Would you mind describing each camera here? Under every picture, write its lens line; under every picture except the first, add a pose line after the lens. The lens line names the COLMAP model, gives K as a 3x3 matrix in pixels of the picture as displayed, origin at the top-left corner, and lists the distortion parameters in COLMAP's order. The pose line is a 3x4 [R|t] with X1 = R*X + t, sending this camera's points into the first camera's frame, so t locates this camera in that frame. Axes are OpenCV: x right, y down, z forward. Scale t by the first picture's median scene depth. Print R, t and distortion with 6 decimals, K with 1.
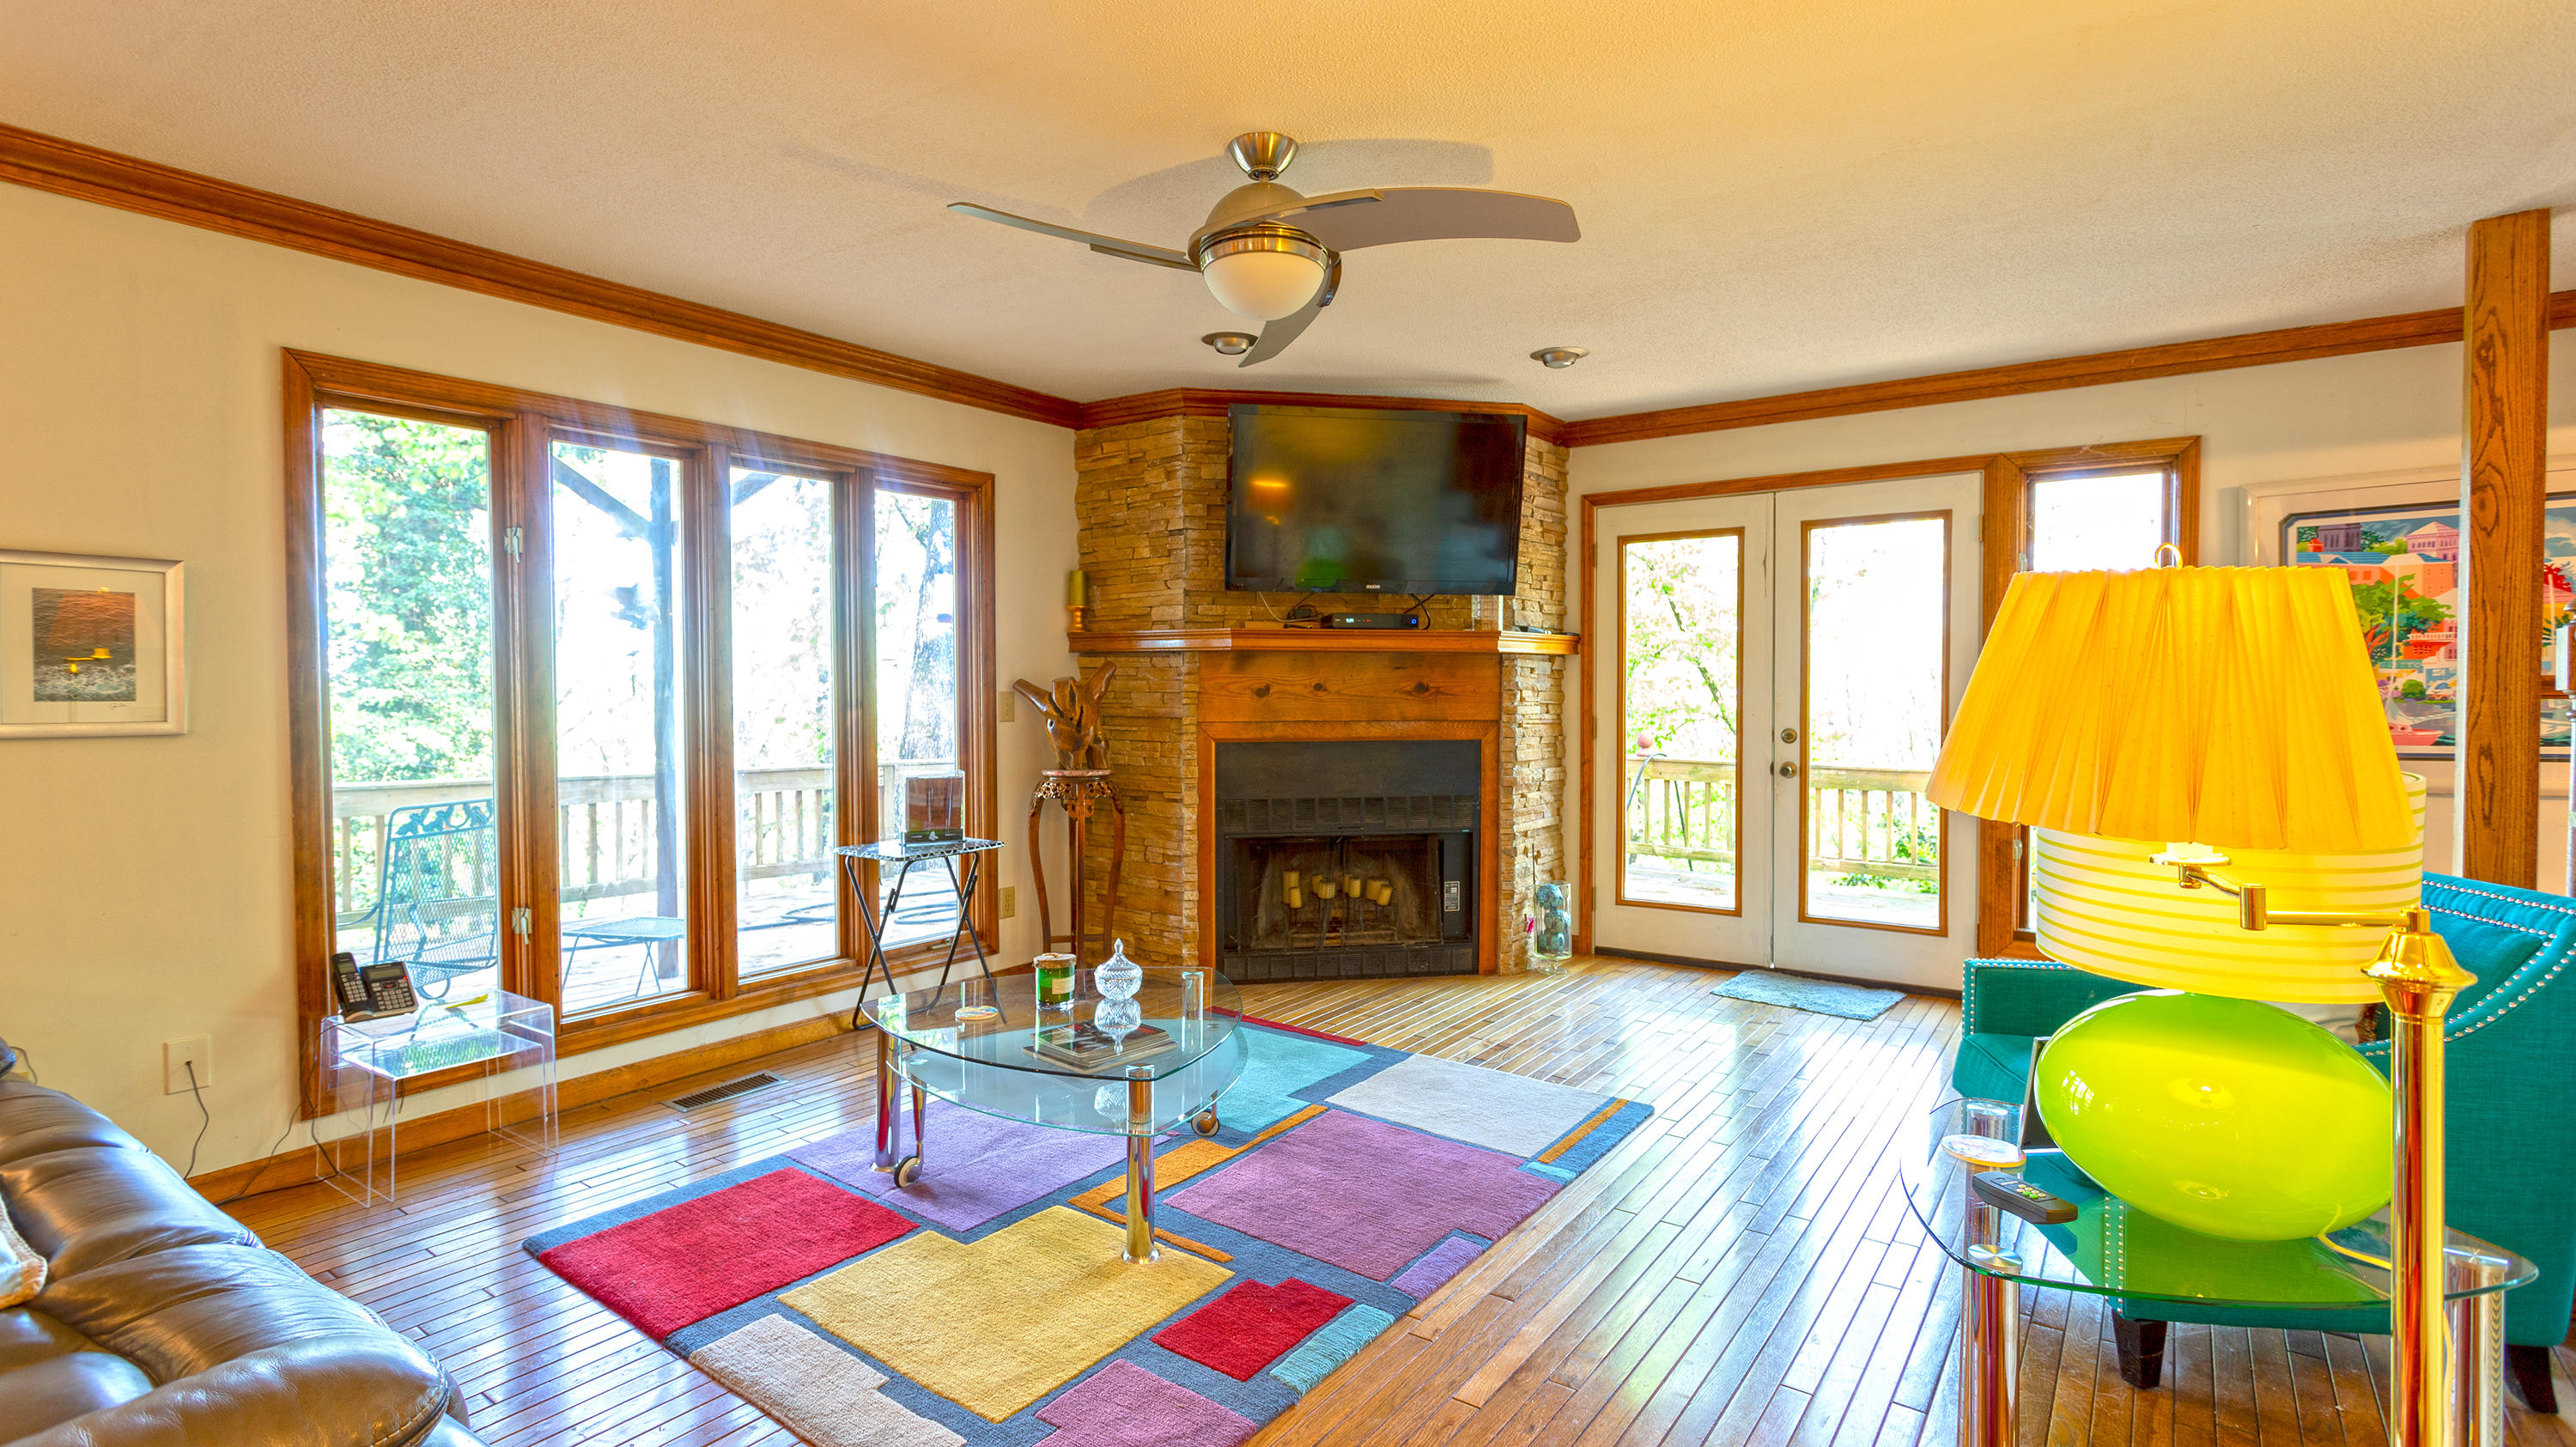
lens RADIAL K [[1225.5, 0, 1288.0], [0, 1225.5, 723.5], [0, 0, 1]] dist [-0.000950, 0.000009]
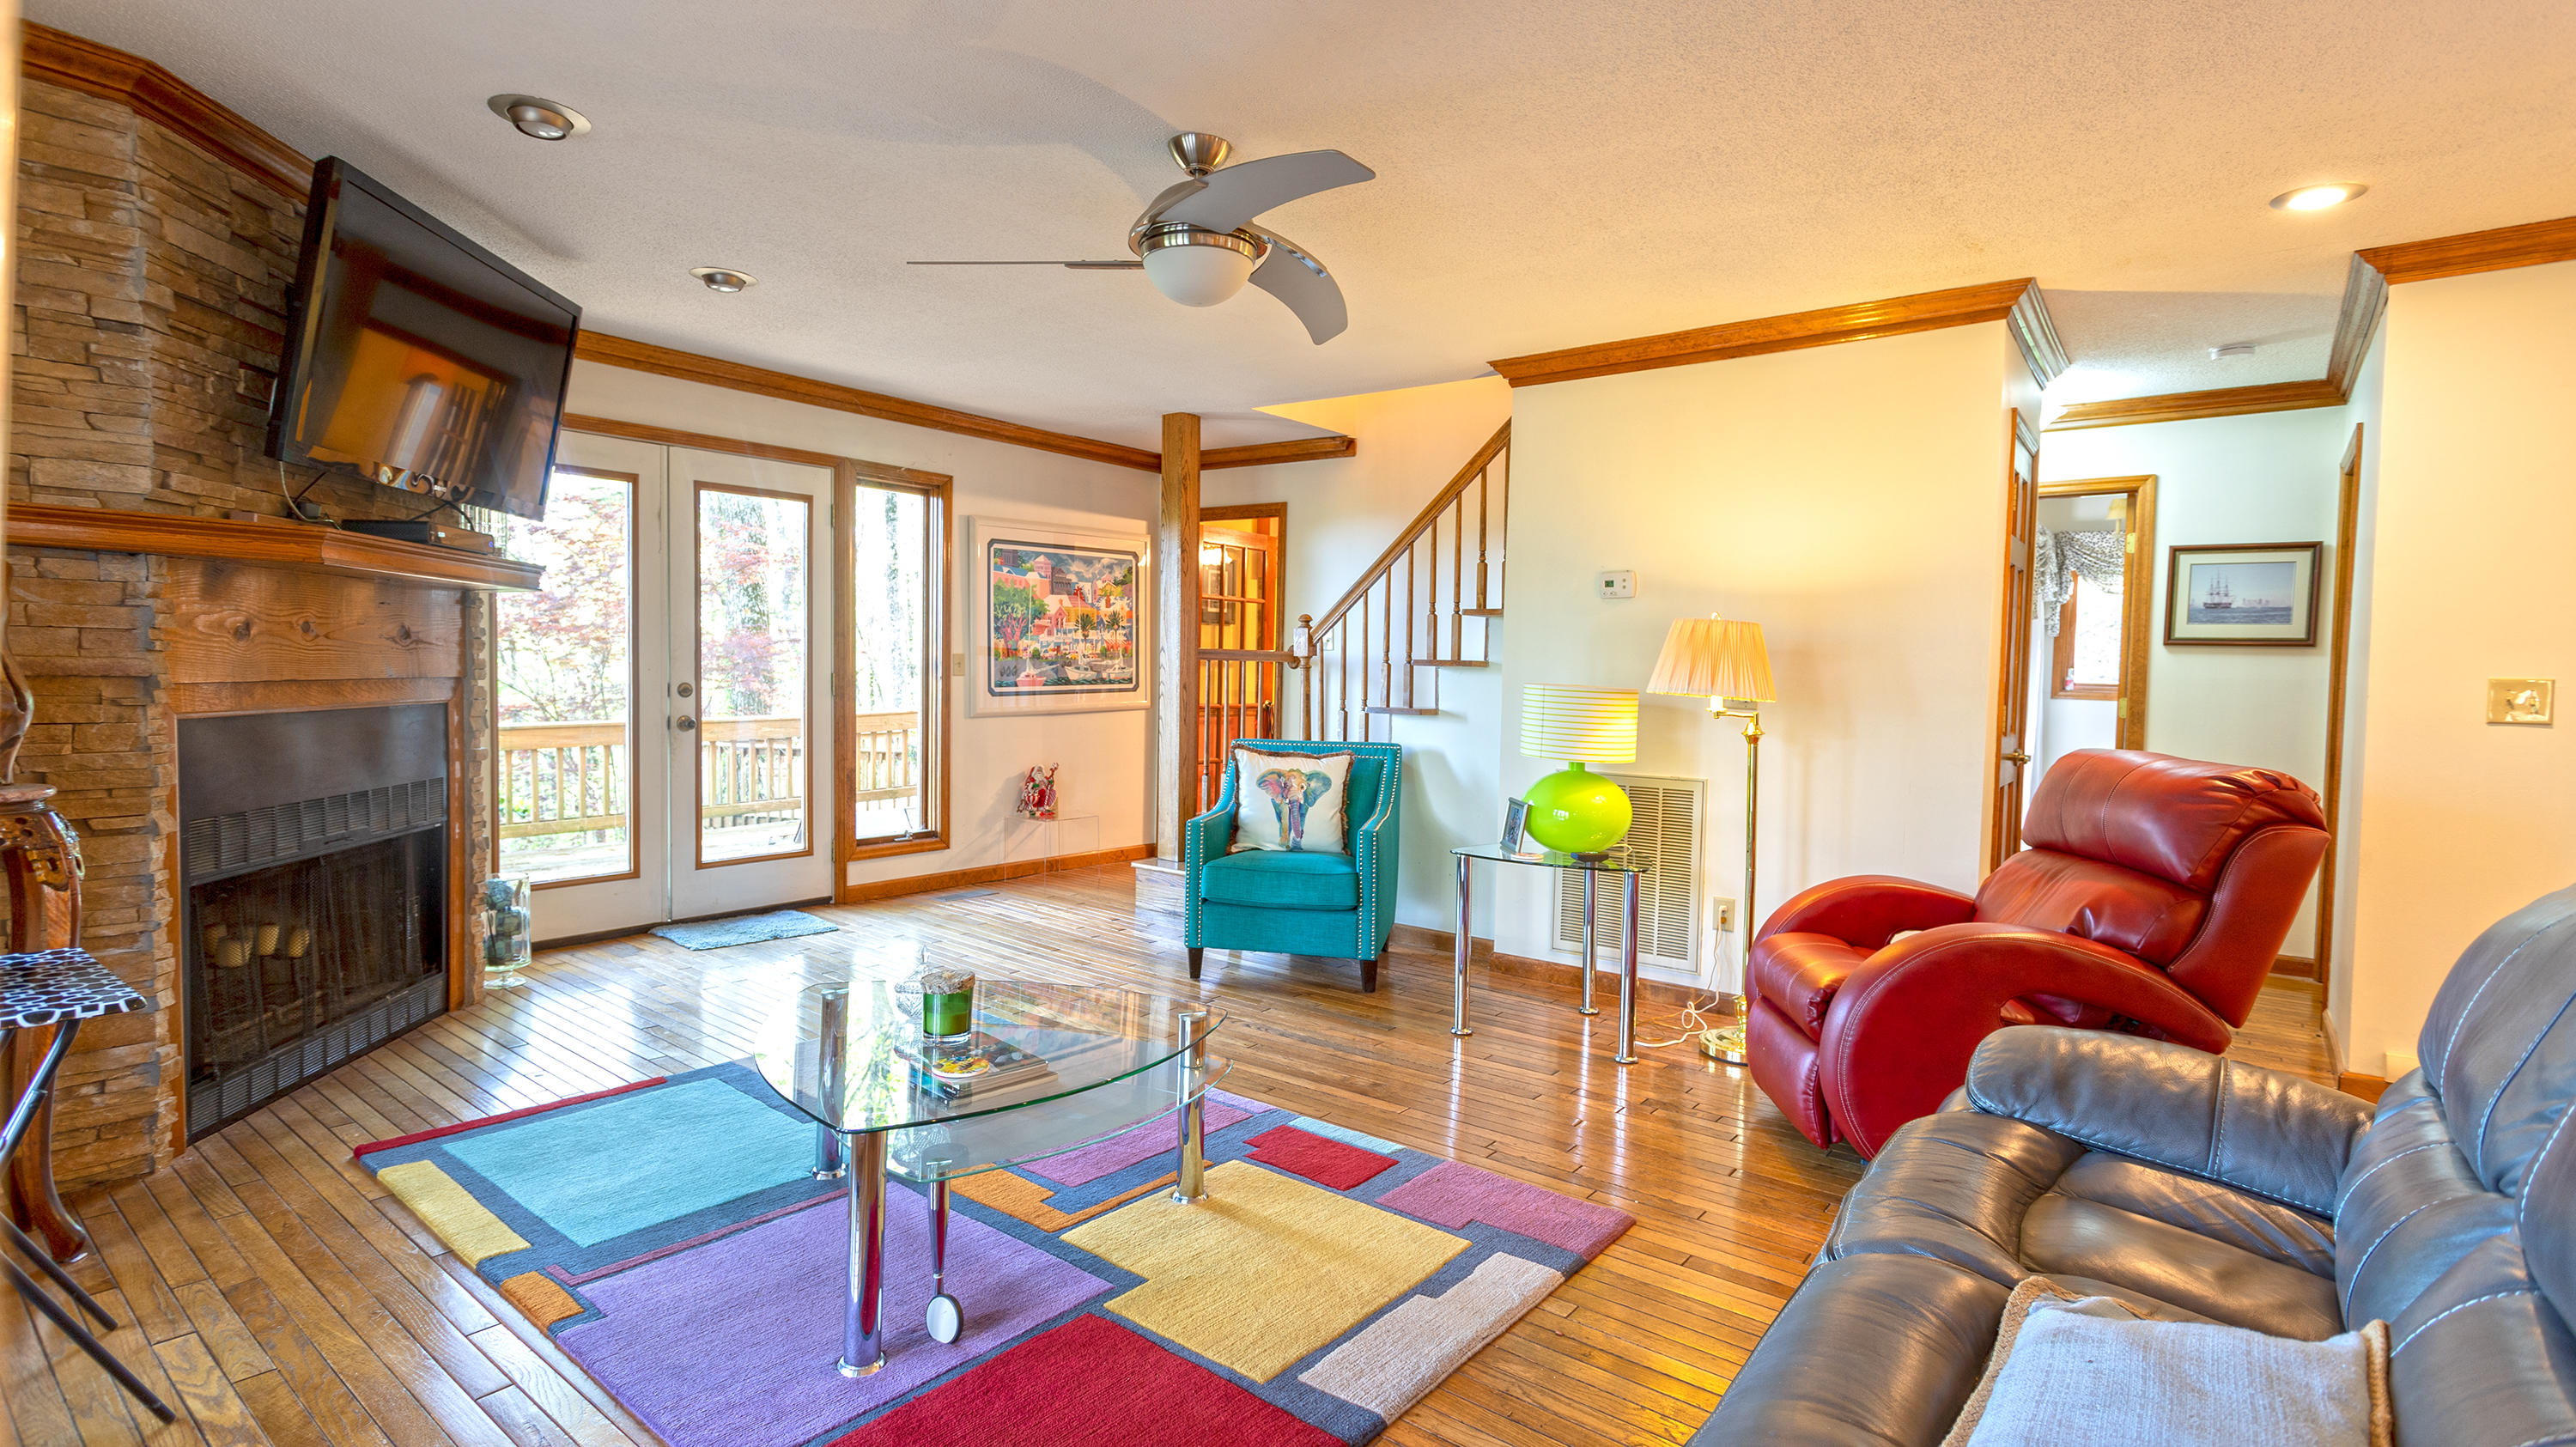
lens RADIAL K [[1225.5, 0, 1288.0], [0, 1225.5, 723.5], [0, 0, 1]] dist [-0.000950, 0.000009]
pose [[0.040599, -0.045714, 0.998129, -0.592832], [0.009685, 0.998924, 0.045356, -0.003421], [-0.999129, 0.007826, 0.040998, 0.461747]]
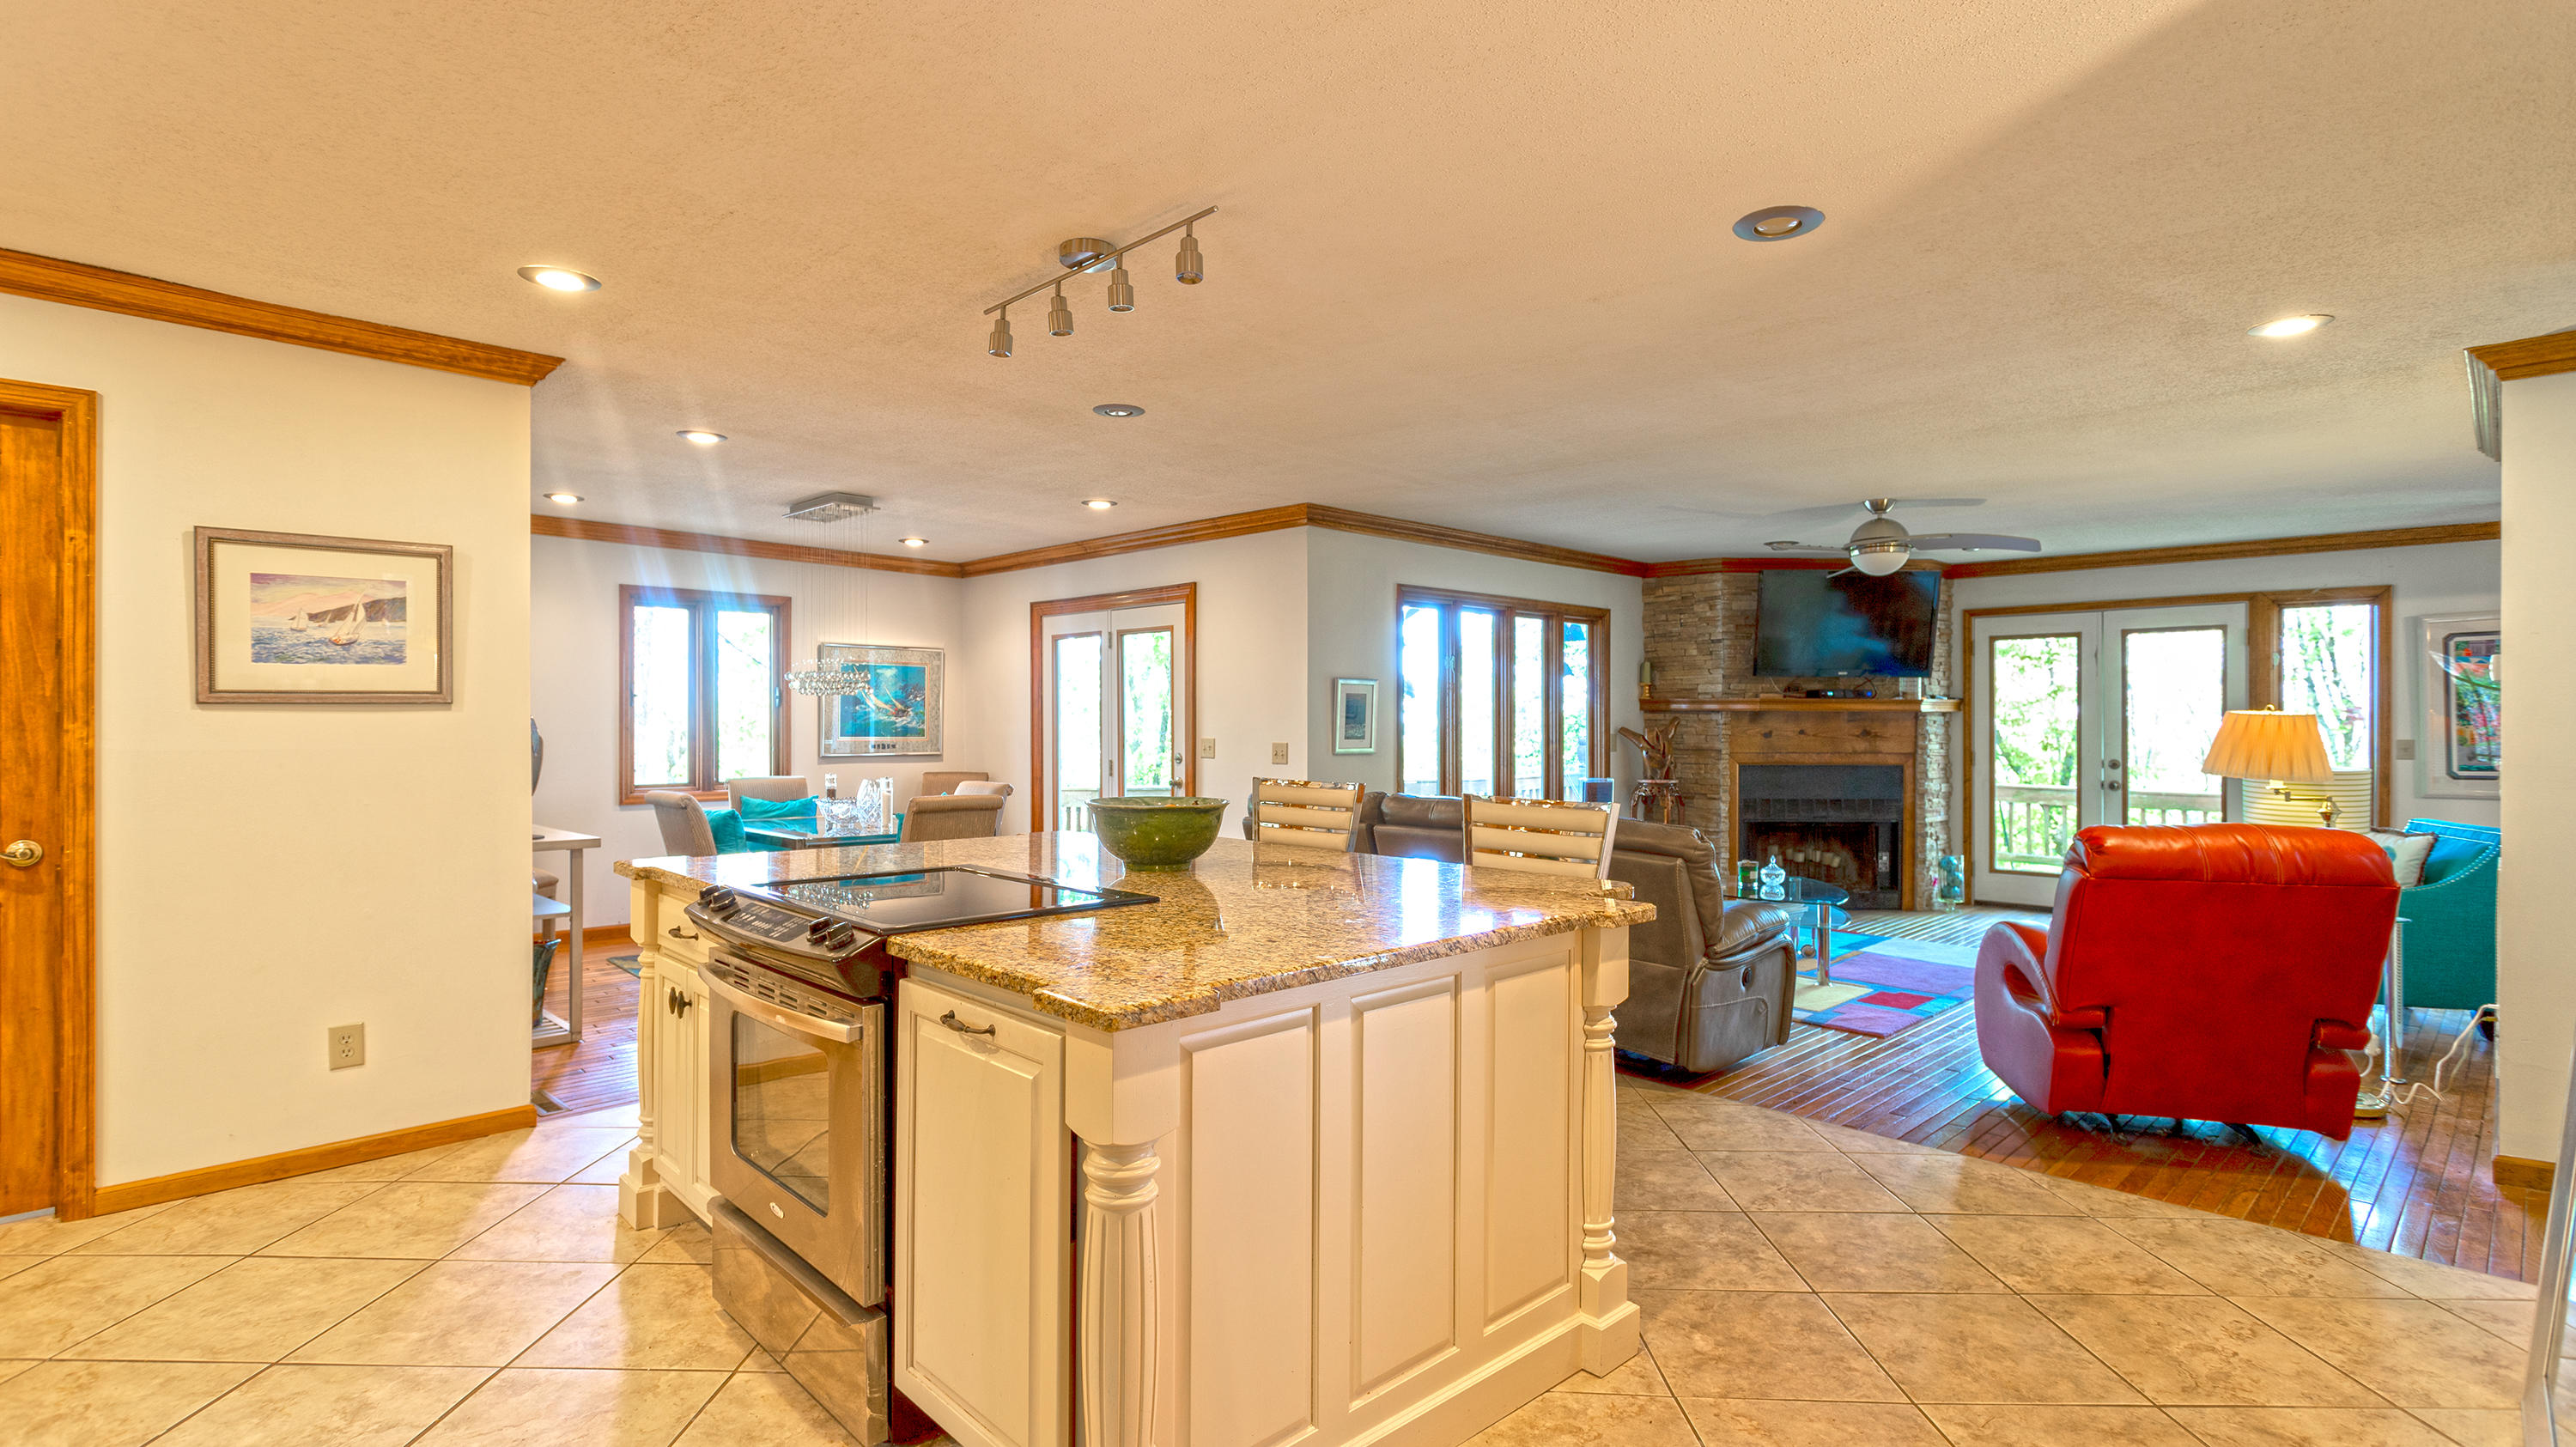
lens RADIAL K [[1221.9, 0, 1288.0], [0, 1221.9, 723.5], [0, 0, 1]] dist [0.003766, 0.000654]
pose [[0.985067, 0.003973, -0.172125, -0.375979], [-0.008740, 0.999599, -0.026943, 0.009299], [0.171949, 0.028045, 0.984707, -0.754337]]
